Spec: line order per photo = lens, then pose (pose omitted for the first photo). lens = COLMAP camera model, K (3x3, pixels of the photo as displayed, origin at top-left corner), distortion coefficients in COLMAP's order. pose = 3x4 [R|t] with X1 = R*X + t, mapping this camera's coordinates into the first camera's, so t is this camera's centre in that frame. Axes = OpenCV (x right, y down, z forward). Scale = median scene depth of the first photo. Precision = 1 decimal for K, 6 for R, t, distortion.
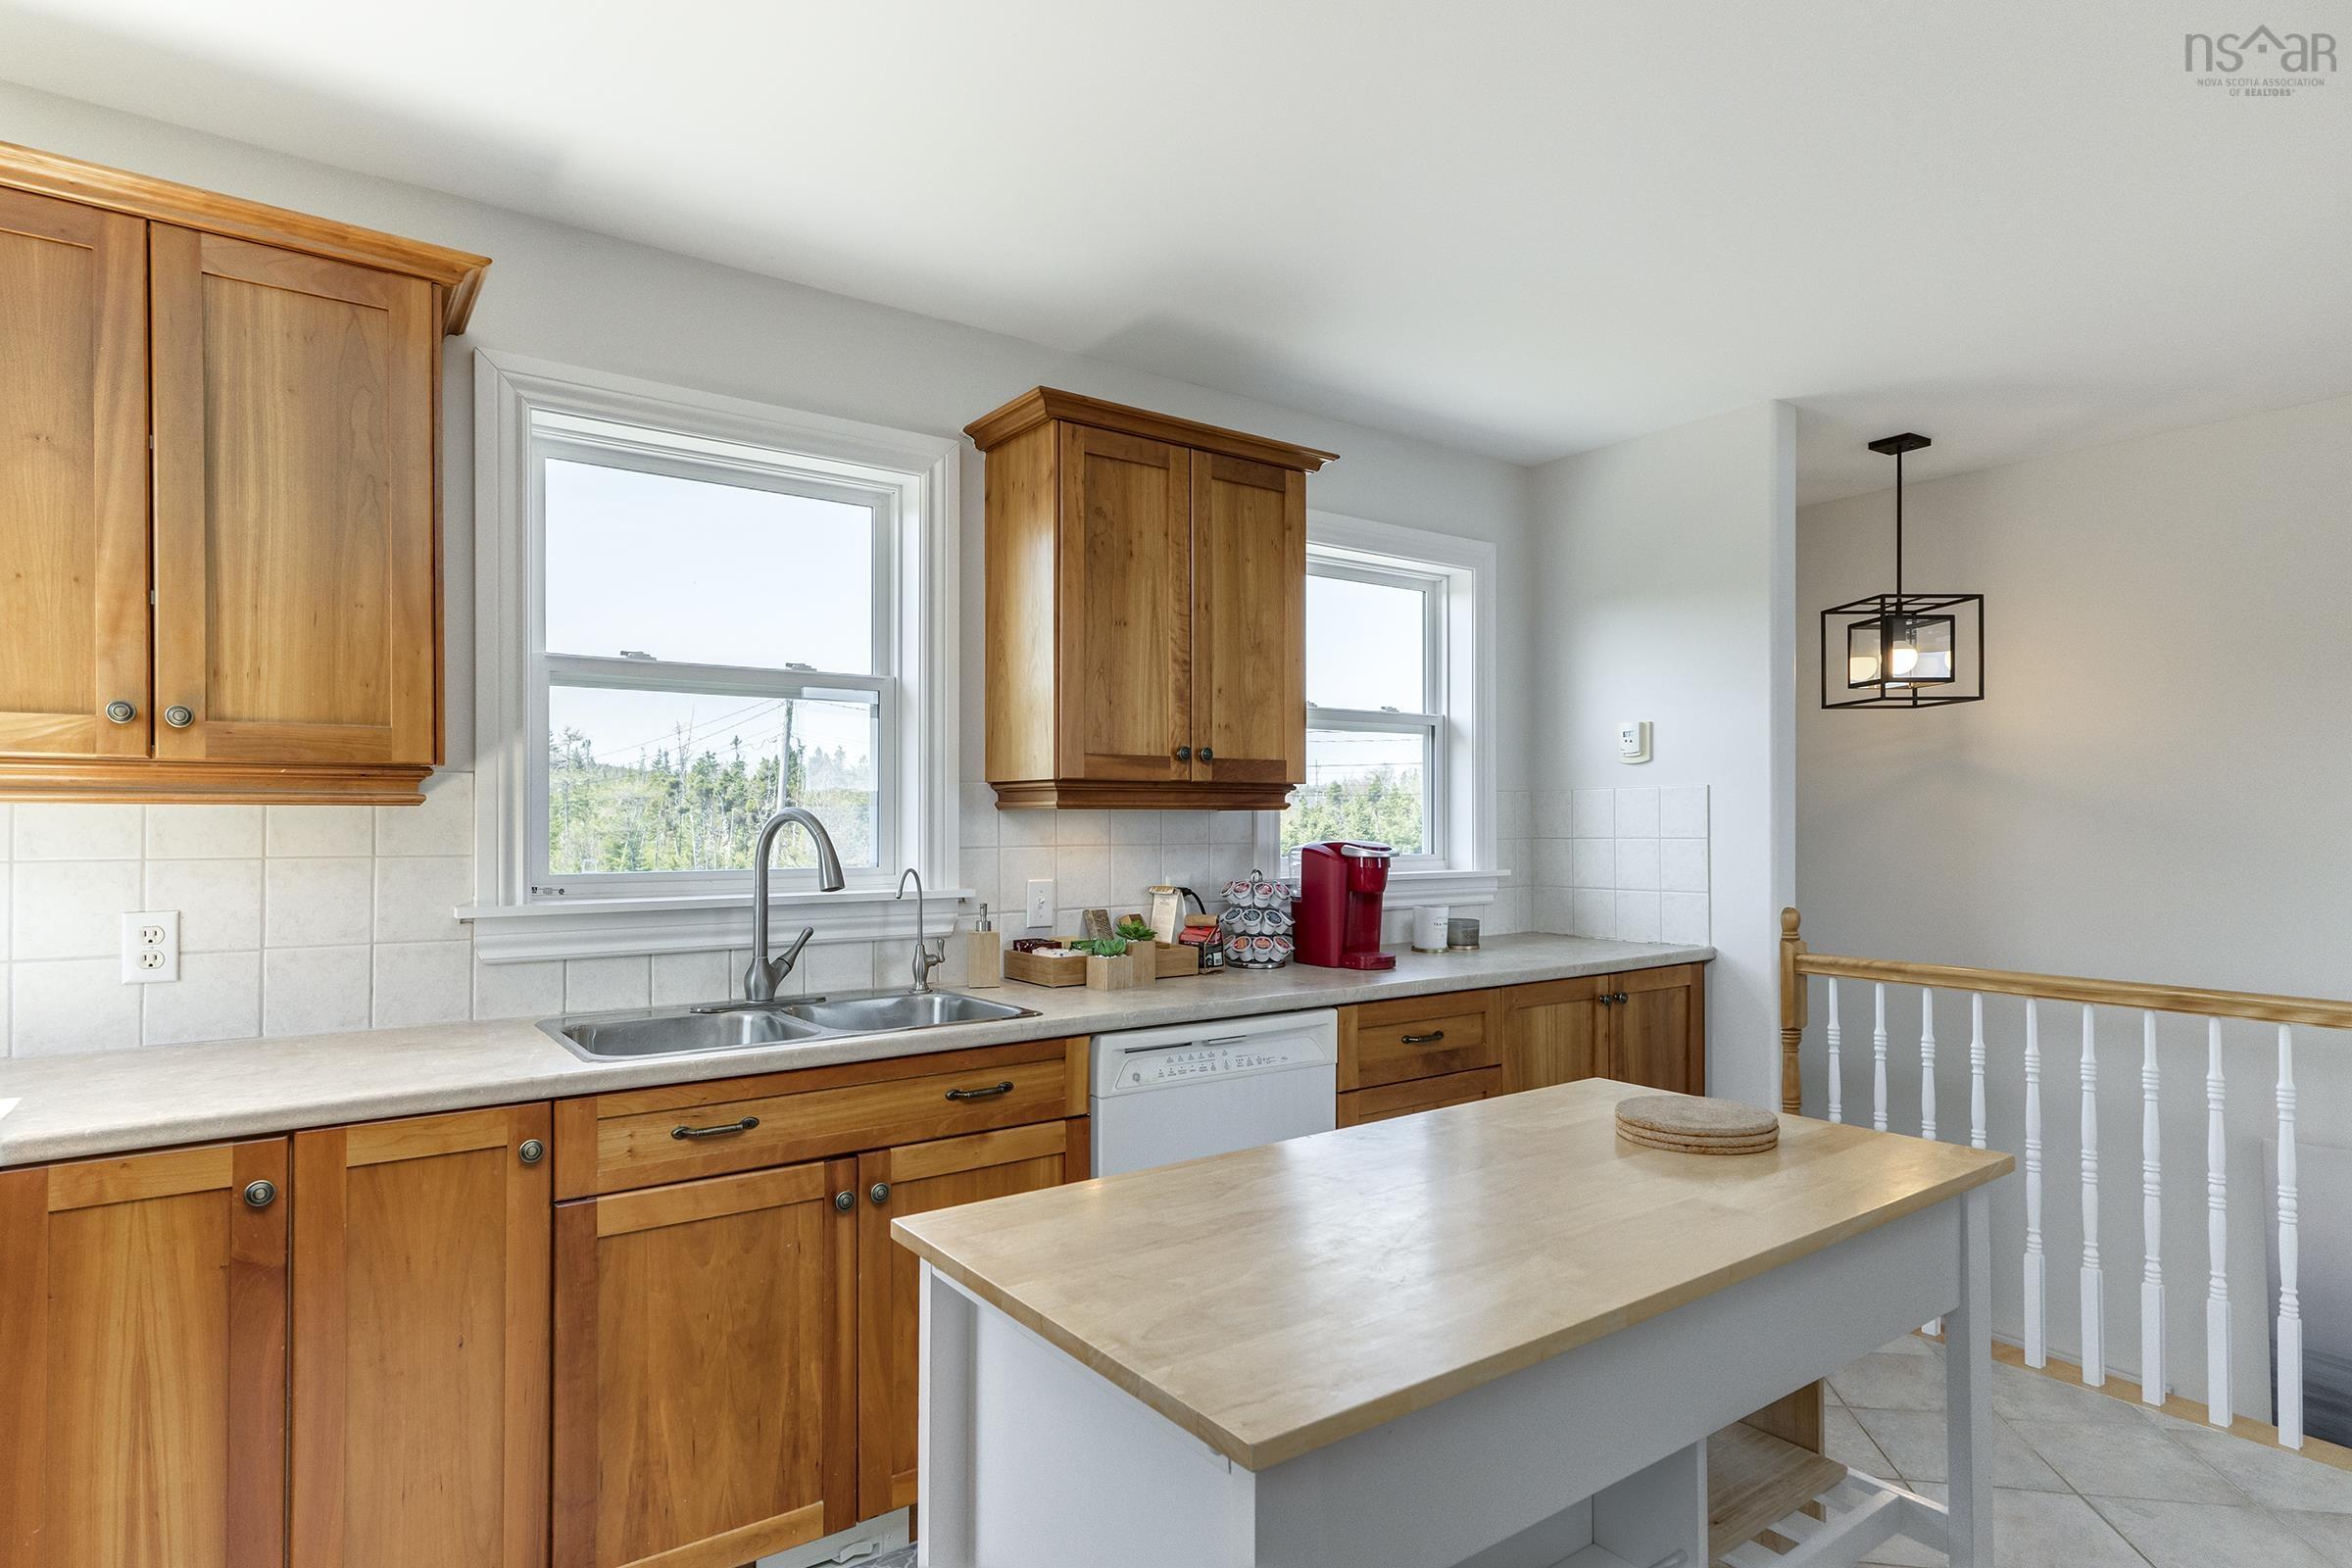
lens RADIAL K [[1268.1, 0, 1186.4], [0, 1268.1, 794.7], [0, 0, 1]] dist [0.012309, 0.000662]
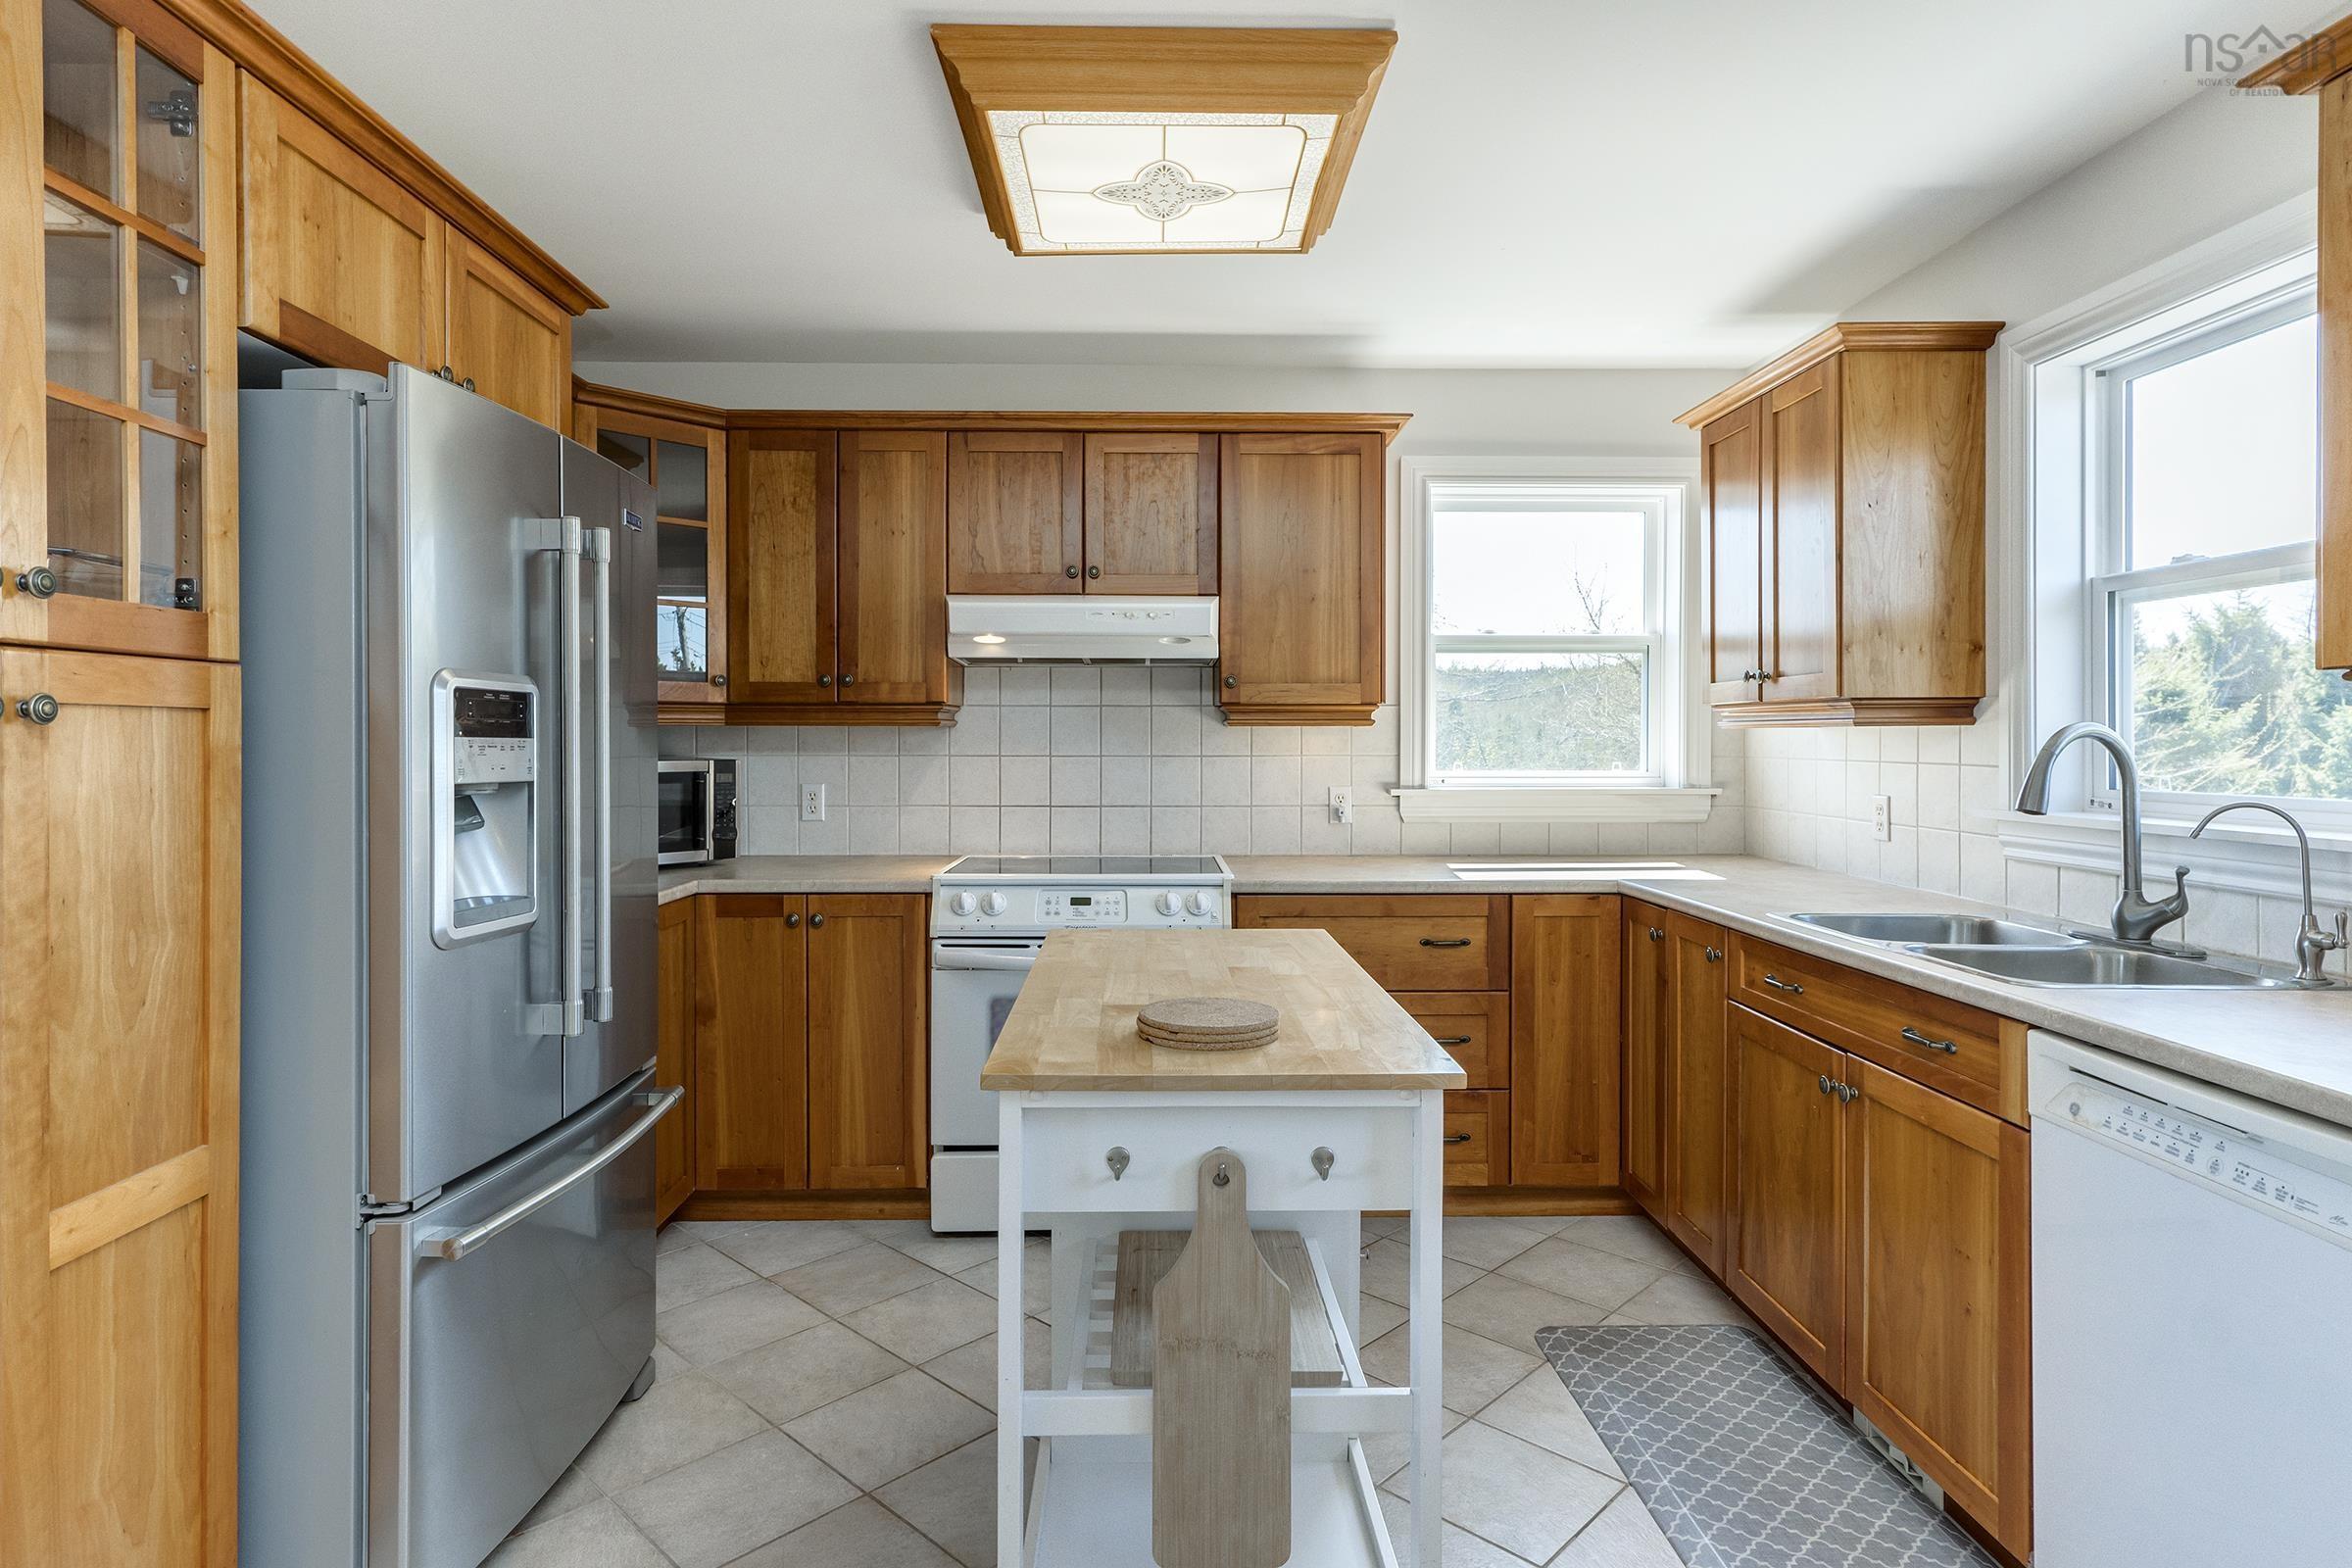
lens RADIAL K [[1261.2, 0, 1169.9], [0, 1261.2, 739.2], [0, 0, 1]] dist [0.002556, 0.001433]
pose [[-0.574047, 0.002484, -0.818819, 0.686035], [0.018397, 0.999782, -0.009864, 0.016632], [0.818616, -0.020726, -0.573967, 0.848859]]
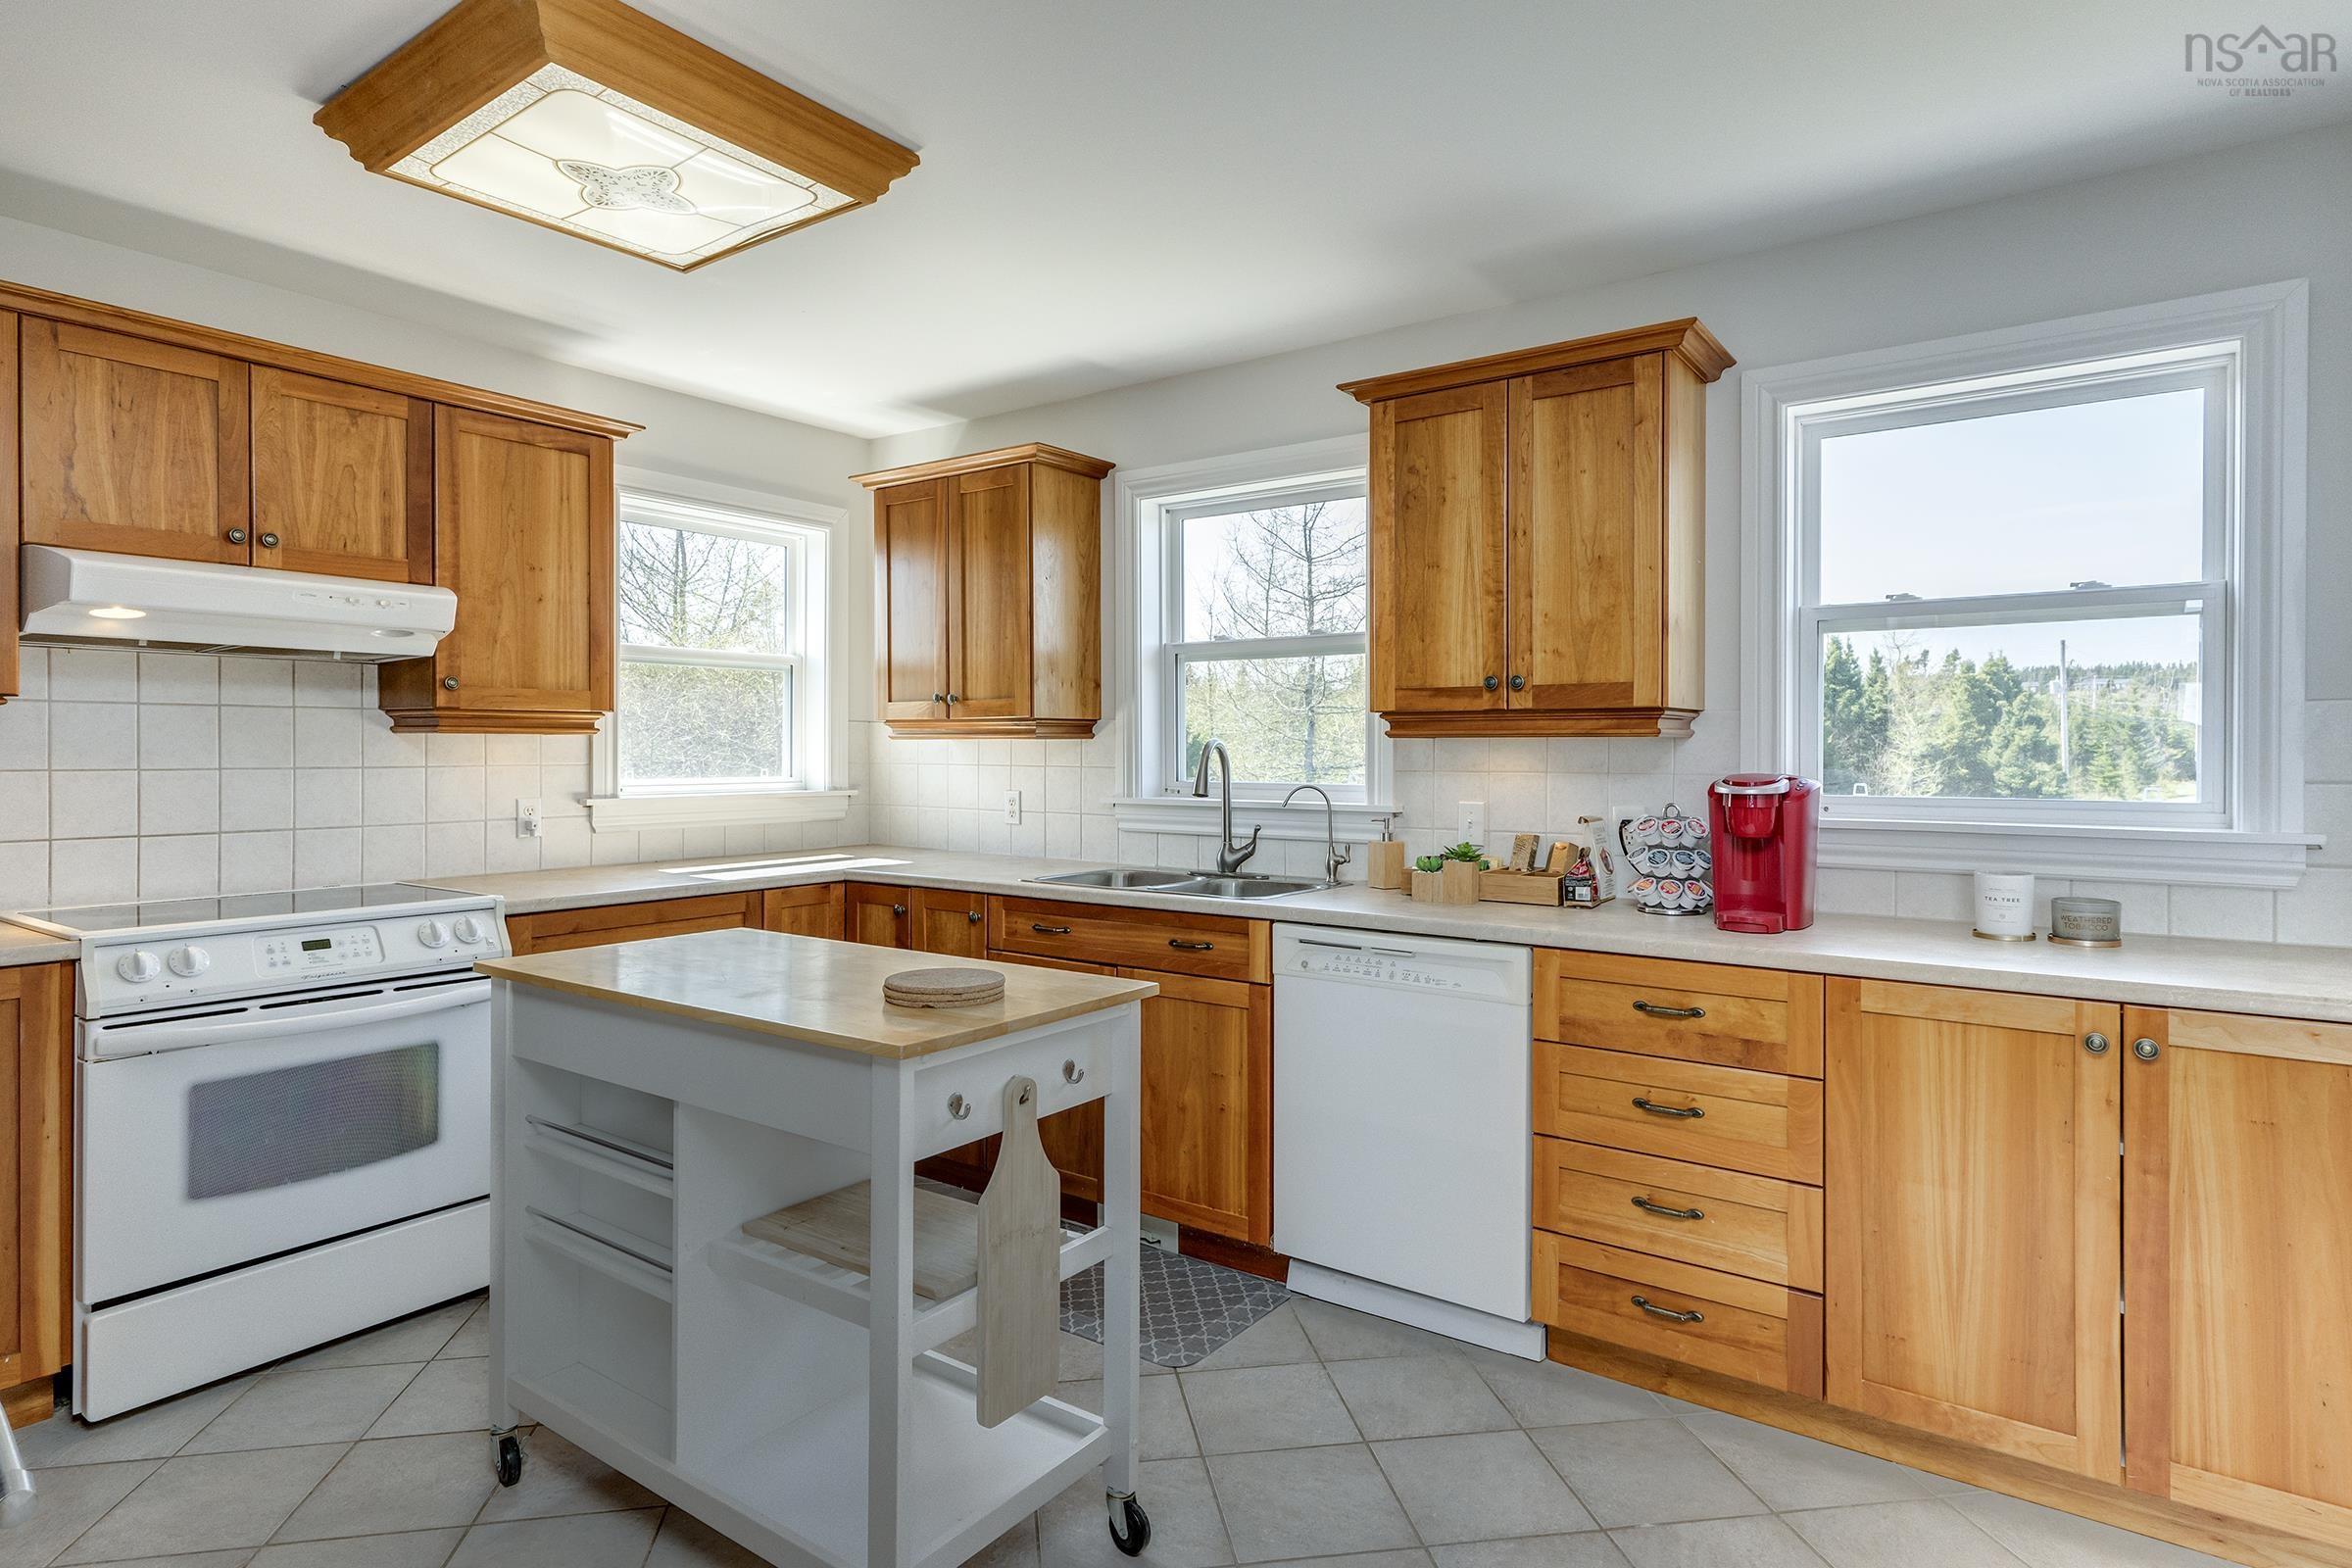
lens RADIAL K [[1258.6, 0, 1184.8], [0, 1258.6, 749.7], [0, 0, 1]] dist [0.000715, 0.000398]
pose [[0.314783, 0.003256, -0.949158, 0.889636], [0.016770, 0.999819, 0.008991, 0.007846], [0.949016, -0.018748, 0.314671, 0.448501]]
